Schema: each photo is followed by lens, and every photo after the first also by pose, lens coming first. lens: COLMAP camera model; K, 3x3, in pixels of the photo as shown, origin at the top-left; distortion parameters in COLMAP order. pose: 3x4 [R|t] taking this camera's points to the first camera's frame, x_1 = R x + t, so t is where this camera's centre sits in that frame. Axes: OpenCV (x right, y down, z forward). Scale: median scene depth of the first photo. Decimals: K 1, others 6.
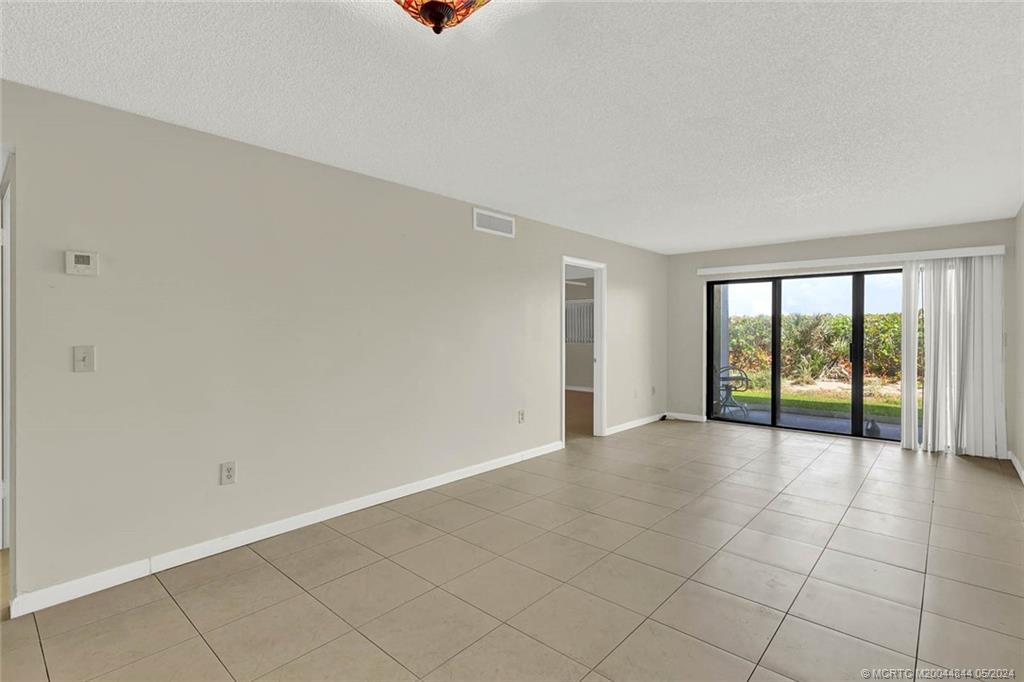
lens RADIAL K [[485.8, 0, 513.8], [0, 485.8, 328.0], [0, 0, 1]] dist [-0.000844, 0.000593]
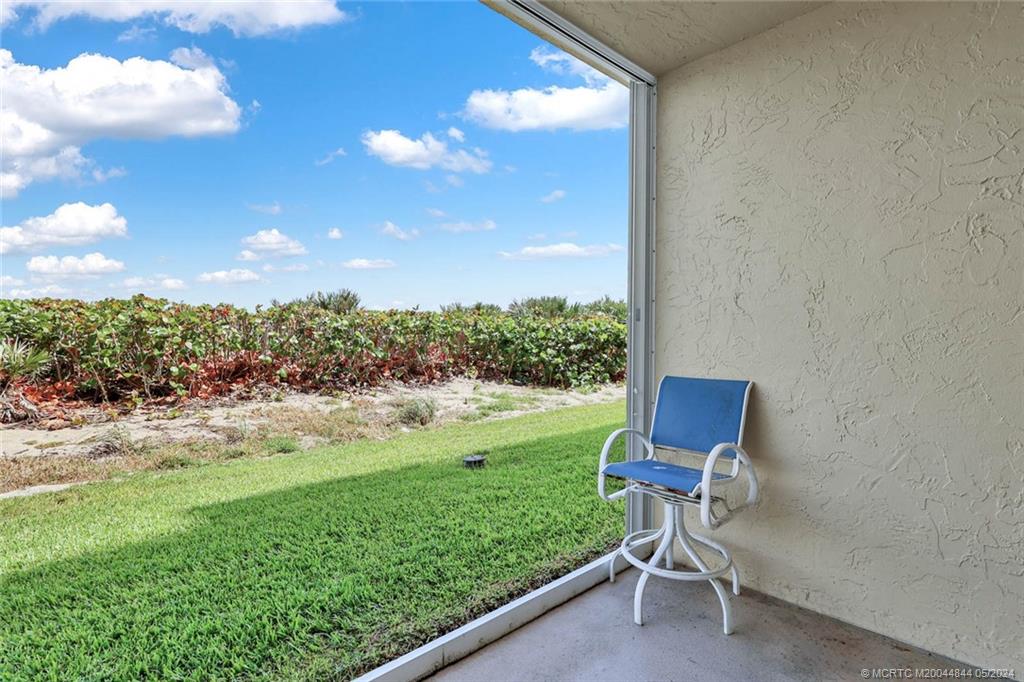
lens RADIAL K [[498.4, 0, 512.5], [0, 498.4, 331.3], [0, 0, 1]] dist [-0.000659, 0.000177]
pose [[0.102035, -0.001433, 0.994780, 0.532427], [-0.013677, 0.999902, 0.002843, 0.012866], [-0.994687, -0.013896, 0.102006, 1.095852]]
